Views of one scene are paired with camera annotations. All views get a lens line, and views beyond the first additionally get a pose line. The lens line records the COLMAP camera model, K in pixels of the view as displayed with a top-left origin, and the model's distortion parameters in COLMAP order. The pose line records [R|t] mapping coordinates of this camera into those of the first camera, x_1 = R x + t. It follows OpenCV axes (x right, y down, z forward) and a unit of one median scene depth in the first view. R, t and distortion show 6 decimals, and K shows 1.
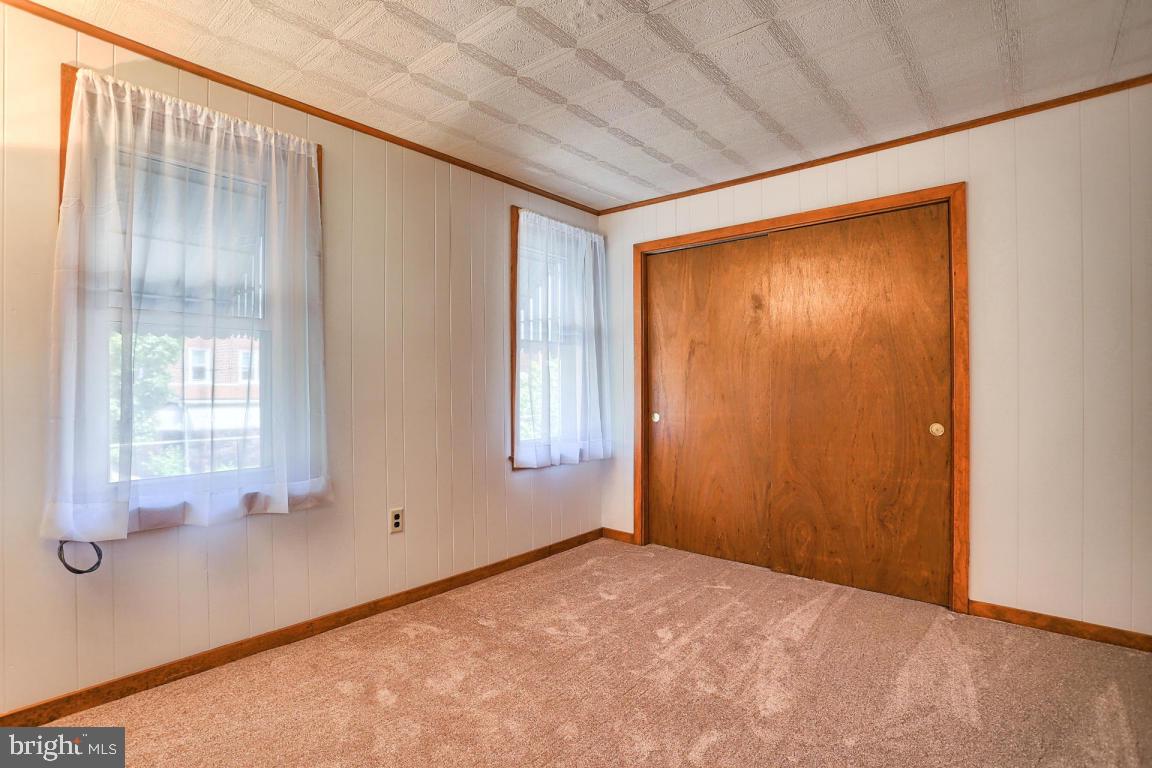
lens RADIAL K [[559.9, 0, 581.7], [0, 559.9, 387.4], [0, 0, 1]] dist [-0.067181, 0.018755]
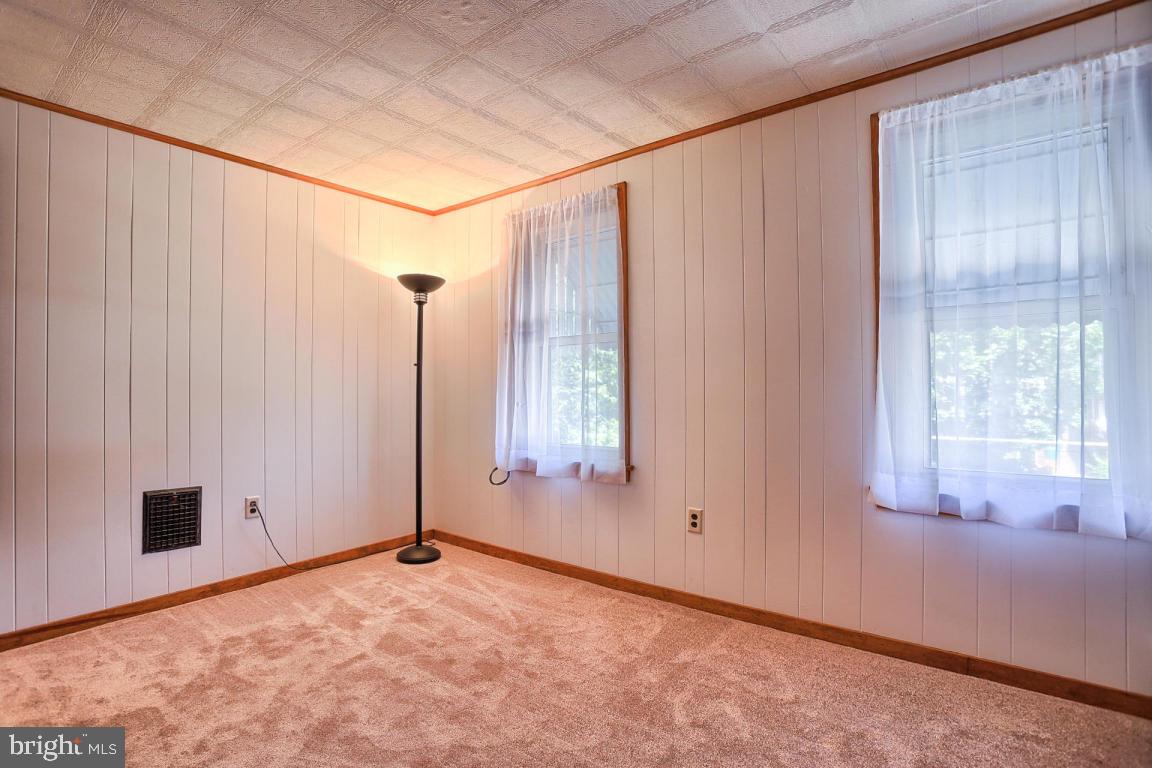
lens RADIAL K [[559.9, 0, 579.2], [0, 559.9, 381.9], [0, 0, 1]] dist [-0.067181, 0.018755]
pose [[0.033054, -0.003722, -0.999447, 0.645751], [0.010755, 0.999936, -0.003368, -0.004624], [0.999396, -0.010638, 0.033092, 0.763258]]
